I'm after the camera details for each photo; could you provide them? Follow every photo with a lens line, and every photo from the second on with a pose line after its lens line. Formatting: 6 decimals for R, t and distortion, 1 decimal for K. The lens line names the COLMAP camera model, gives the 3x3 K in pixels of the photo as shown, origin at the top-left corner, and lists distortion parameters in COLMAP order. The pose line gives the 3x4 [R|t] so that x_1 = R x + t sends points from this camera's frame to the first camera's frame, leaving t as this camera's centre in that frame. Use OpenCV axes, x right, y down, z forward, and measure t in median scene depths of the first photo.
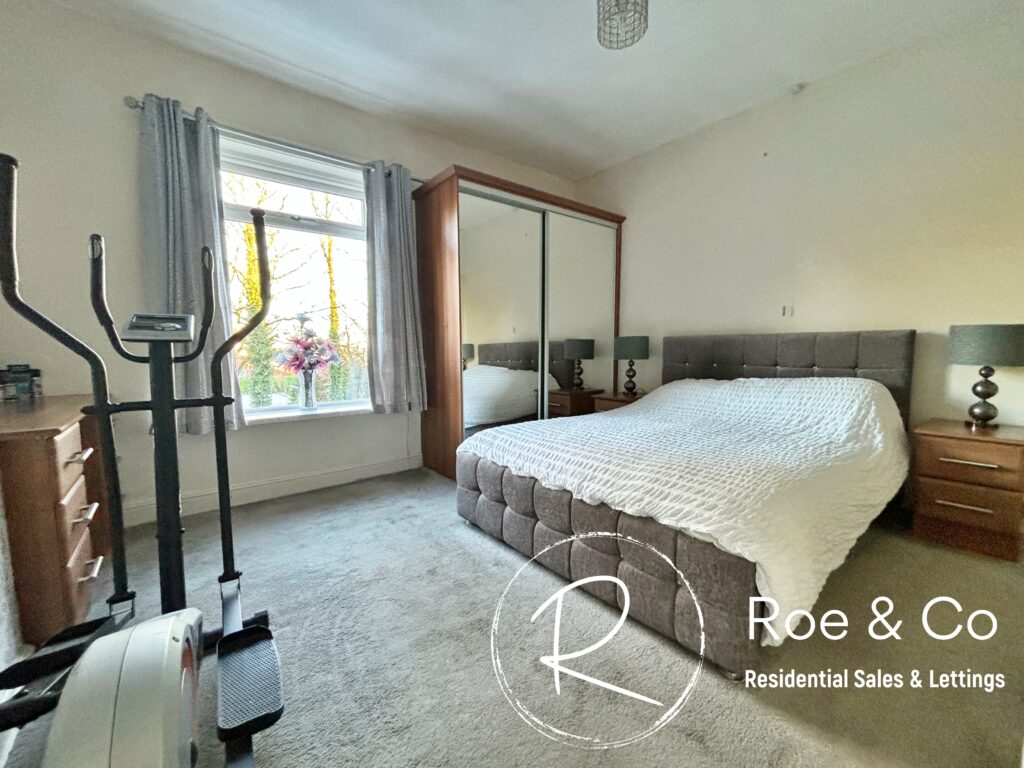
lens RADIAL K [[414.1, 0, 510.1], [0, 414.1, 384.0], [0, 0, 1]] dist [-0.002520, -0.000379]
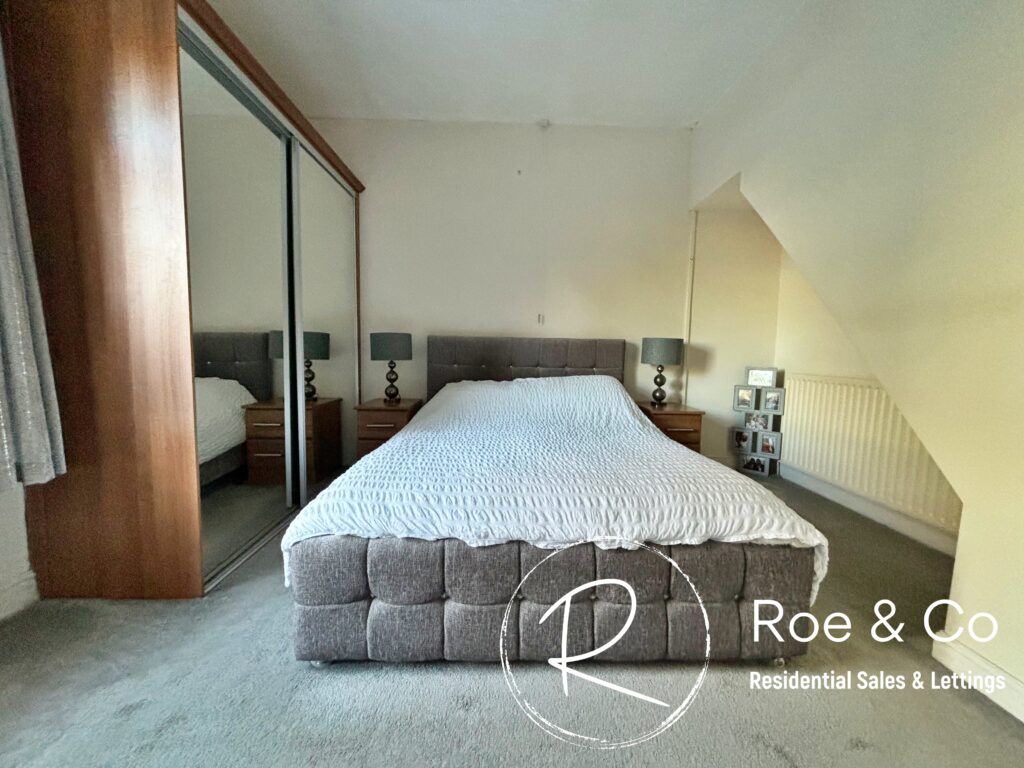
lens RADIAL K [[410.7, 0, 510.5], [0, 410.7, 384.7], [0, 0, 1]] dist [-0.002105, -0.000144]
pose [[0.602483, -0.048902, 0.796632, -0.326494], [0.044744, 0.998621, 0.027462, -0.030621], [-0.796877, 0.019099, 0.603840, 0.425670]]
